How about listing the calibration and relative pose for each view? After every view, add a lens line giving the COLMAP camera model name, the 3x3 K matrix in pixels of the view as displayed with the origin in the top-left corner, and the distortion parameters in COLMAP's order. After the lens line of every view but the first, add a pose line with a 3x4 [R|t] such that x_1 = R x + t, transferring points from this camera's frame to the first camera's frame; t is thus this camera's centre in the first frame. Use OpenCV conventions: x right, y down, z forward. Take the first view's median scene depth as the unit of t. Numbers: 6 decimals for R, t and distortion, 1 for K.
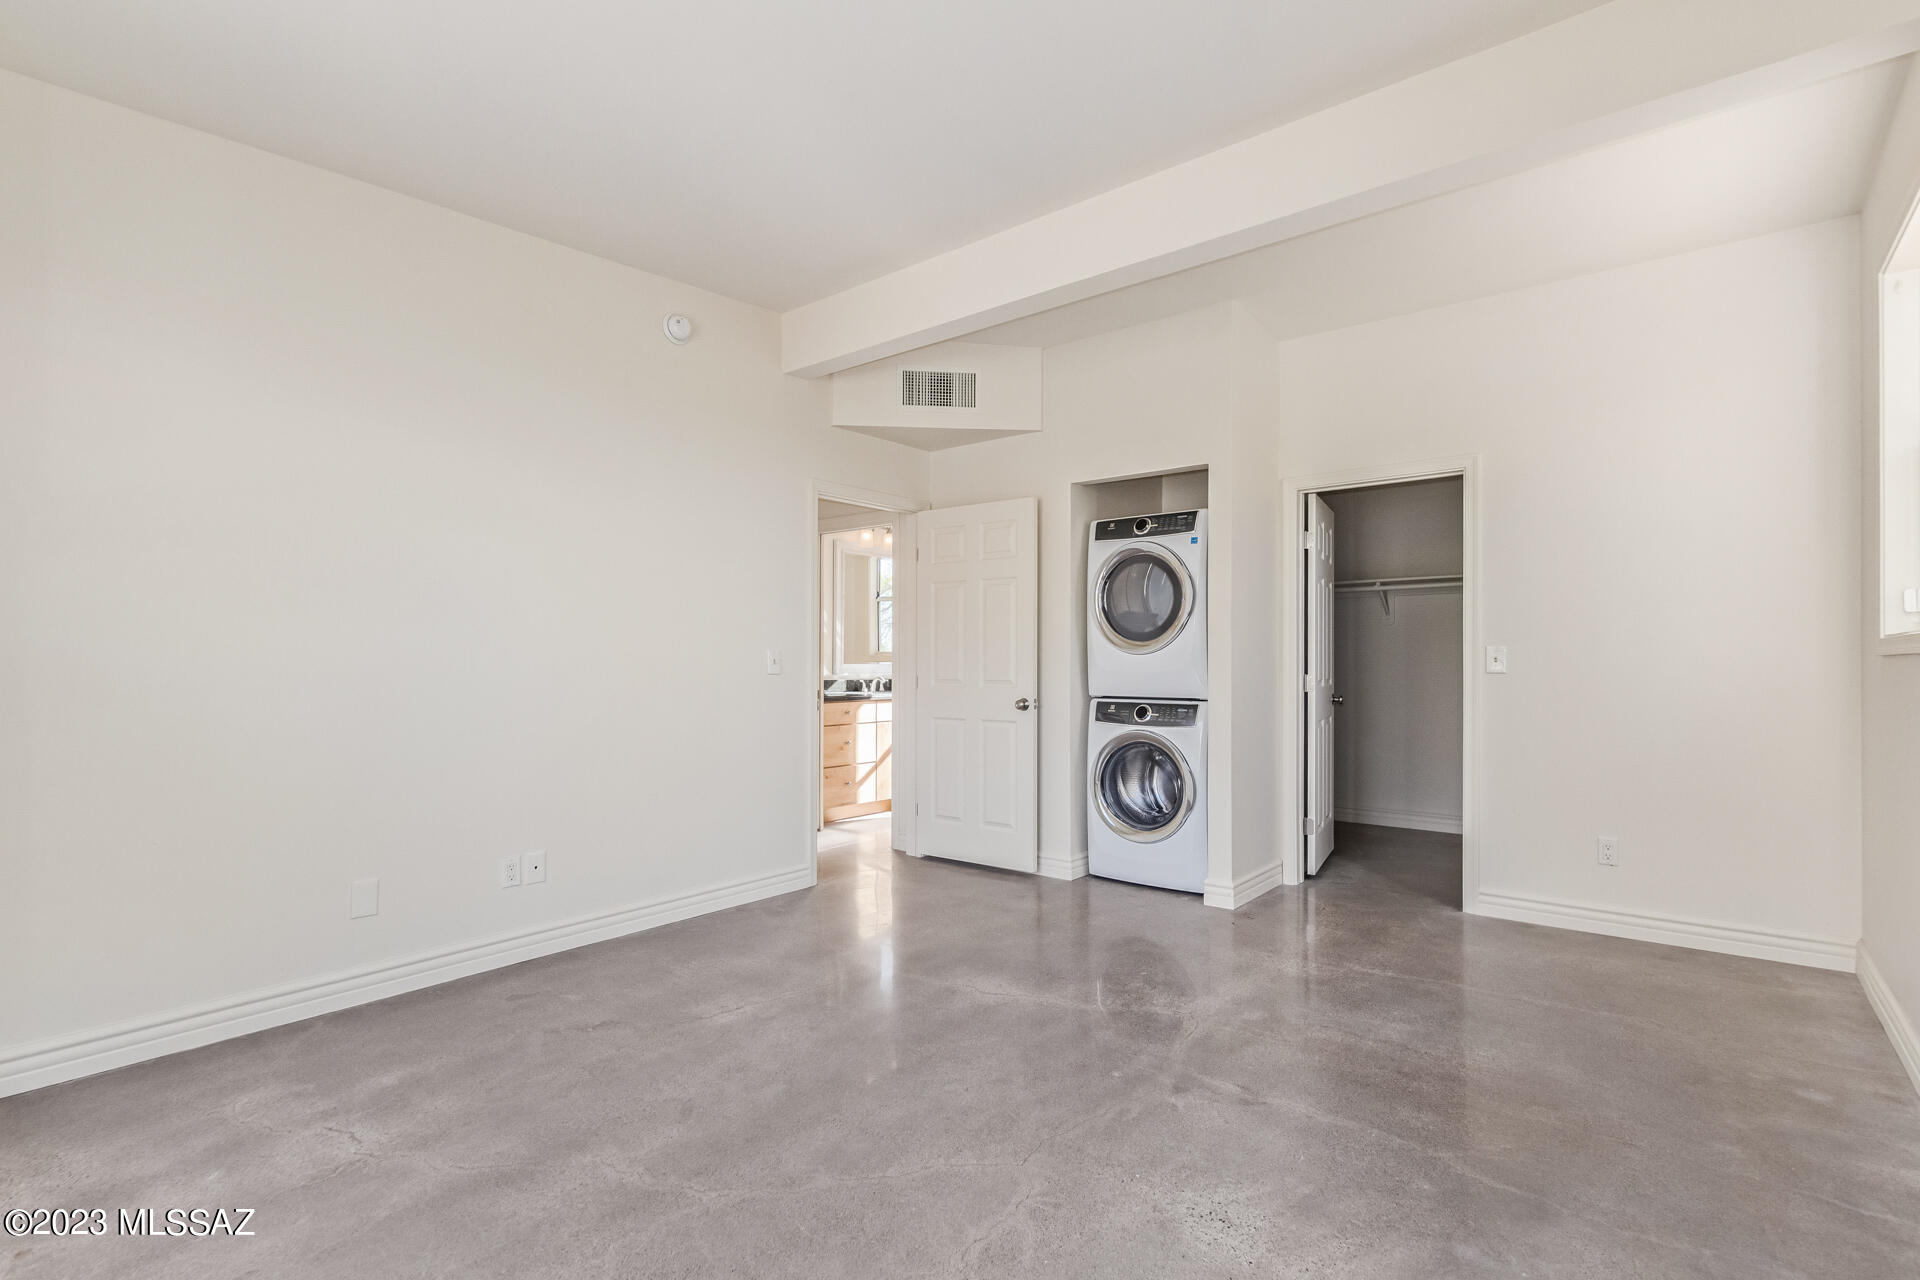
lens RADIAL K [[900.0, 0, 957.0], [0, 900.0, 656.8], [0, 0, 1]] dist [-0.000366, 0.000070]
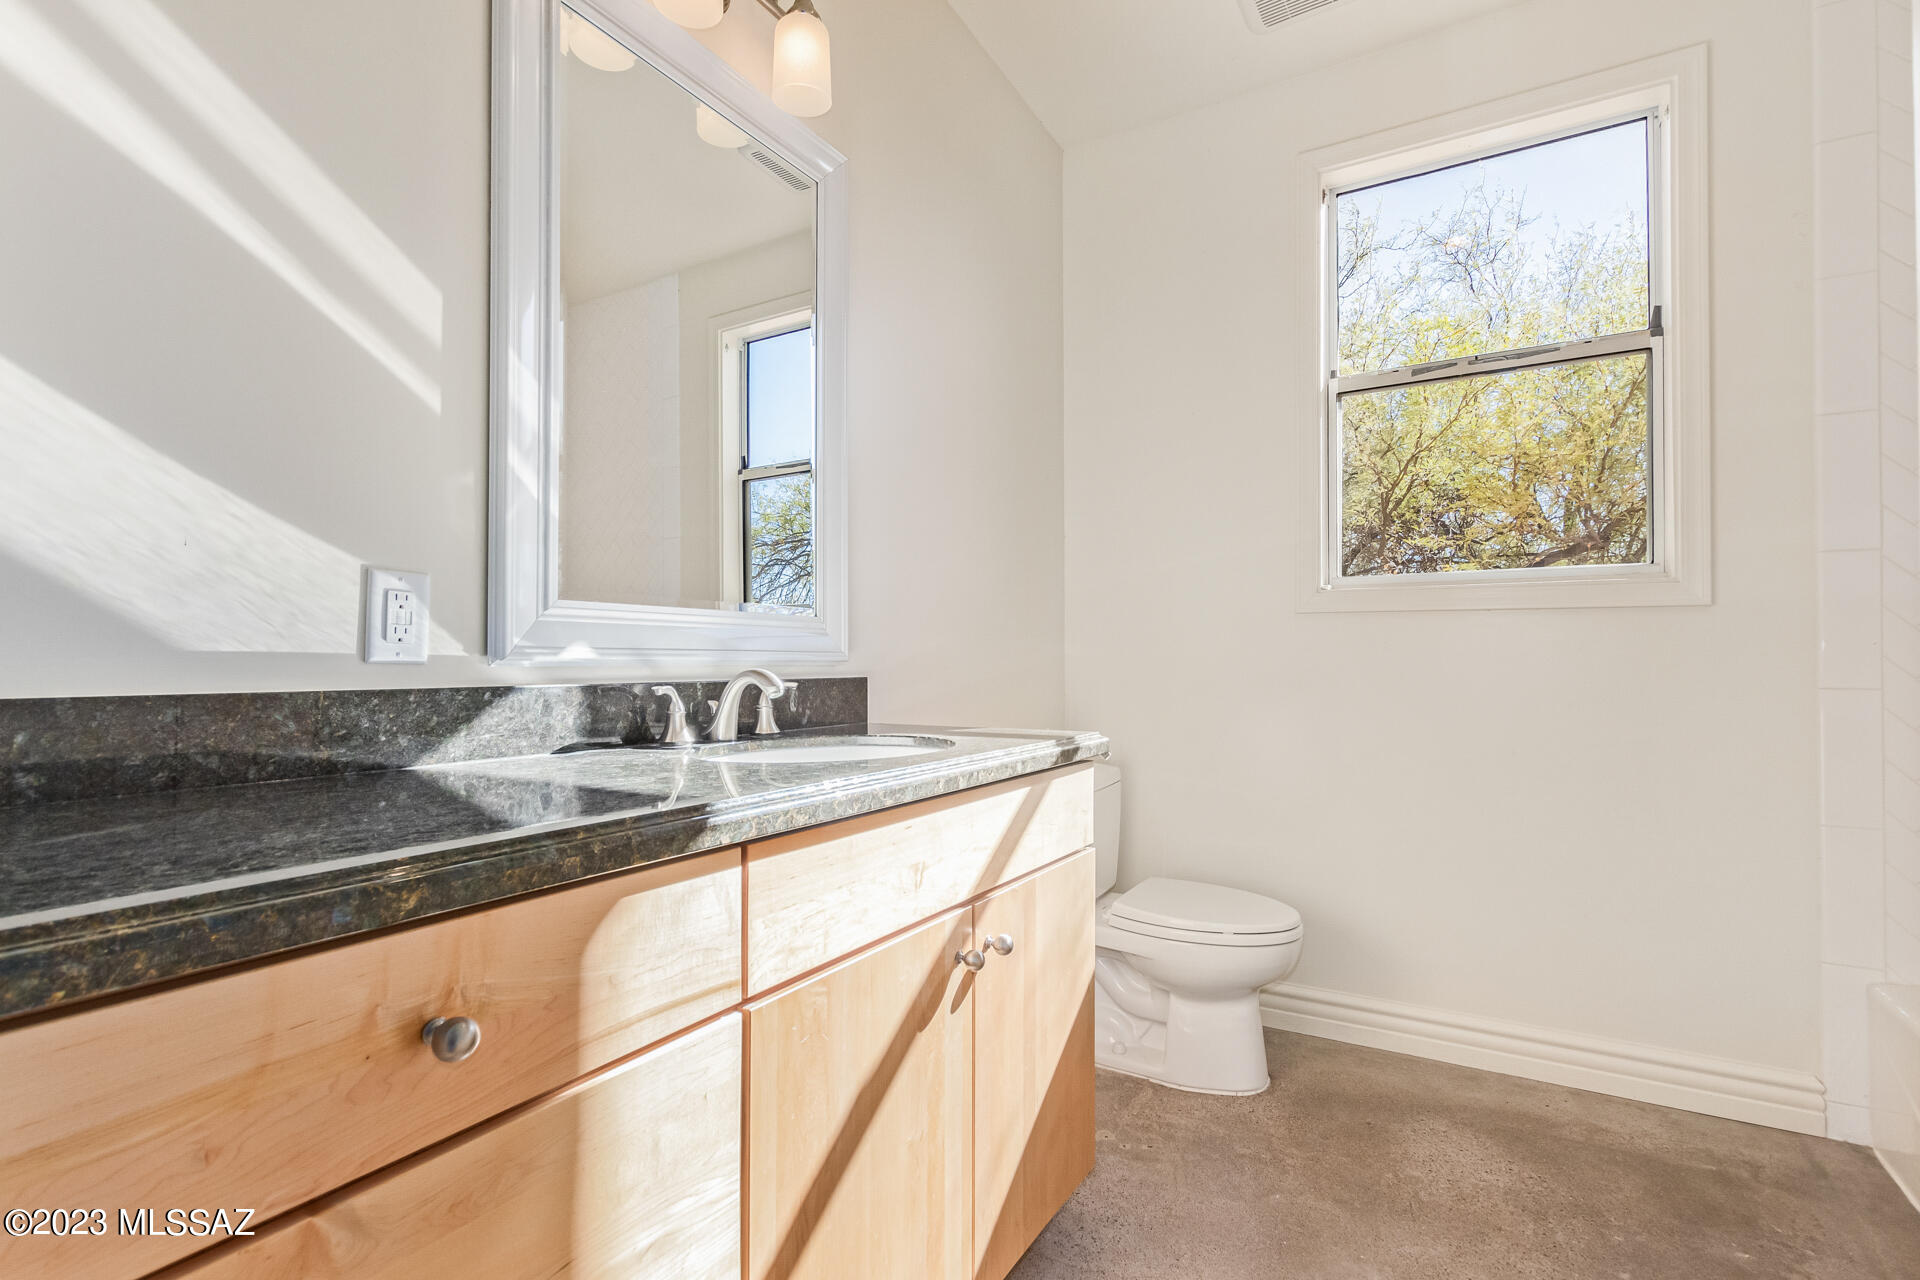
lens RADIAL K [[900.0, 0, 957.0], [0, 900.0, 656.8], [0, 0, 1]] dist [-0.000366, 0.000070]
pose [[0.988810, 0.001408, 0.149177, -0.072617], [-0.001373, 0.999999, -0.000340, 0.019328], [-0.149177, 0.000132, 0.988811, 0.799128]]
